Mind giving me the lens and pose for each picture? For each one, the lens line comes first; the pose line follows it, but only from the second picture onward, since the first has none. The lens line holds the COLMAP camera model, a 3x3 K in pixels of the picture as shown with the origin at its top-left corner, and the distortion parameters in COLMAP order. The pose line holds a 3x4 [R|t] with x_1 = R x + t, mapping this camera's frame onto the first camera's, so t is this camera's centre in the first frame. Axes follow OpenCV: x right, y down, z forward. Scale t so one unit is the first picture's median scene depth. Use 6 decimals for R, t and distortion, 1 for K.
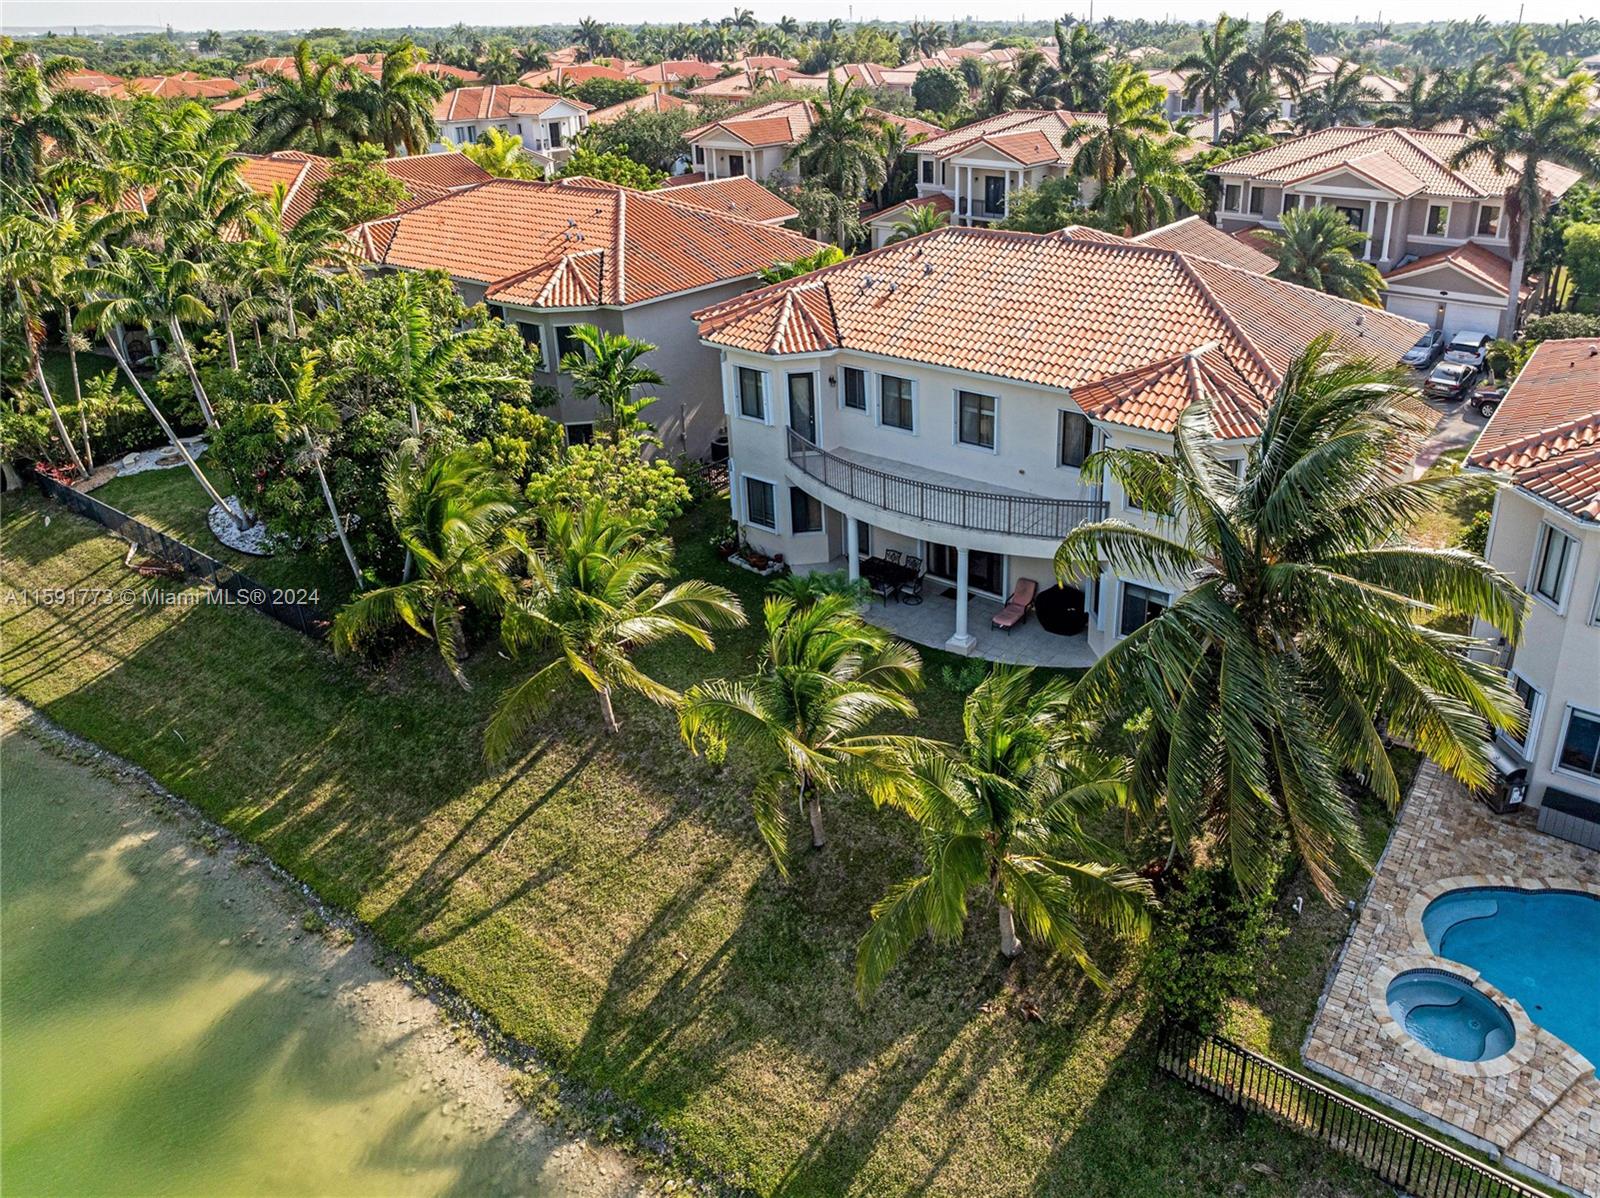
lens RADIAL K [[1330.7, 0, 800.0], [0, 1330.7, 599.0], [0, 0, 1]] dist [-0.351067, 0.000322]
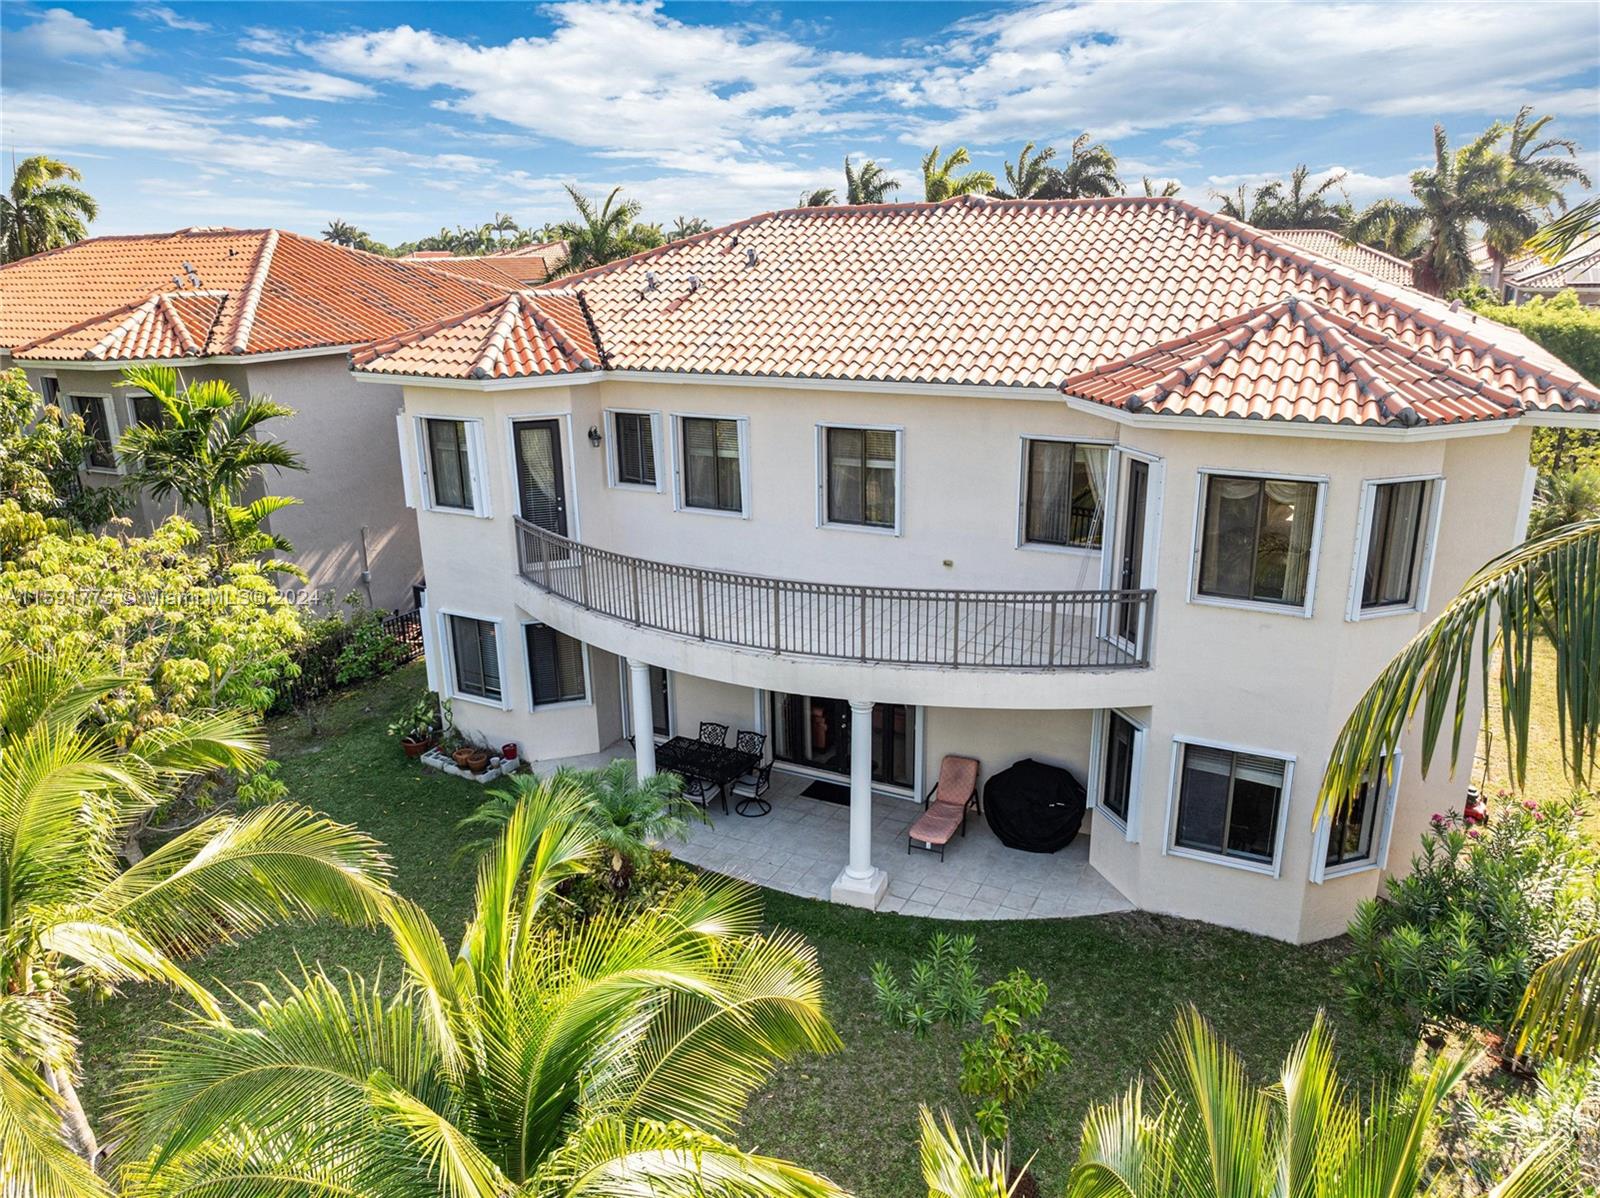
lens RADIAL K [[1107.4, 0, 898.3], [0, 1107.4, 624.3], [0, 0, 1]] dist [-0.000299, -0.000424]
pose [[0.961274, -0.031559, 0.273780, 0.017003], [0.071953, 0.987706, -0.138779, -0.006527], [-0.266035, 0.153104, 0.951727, 0.514699]]
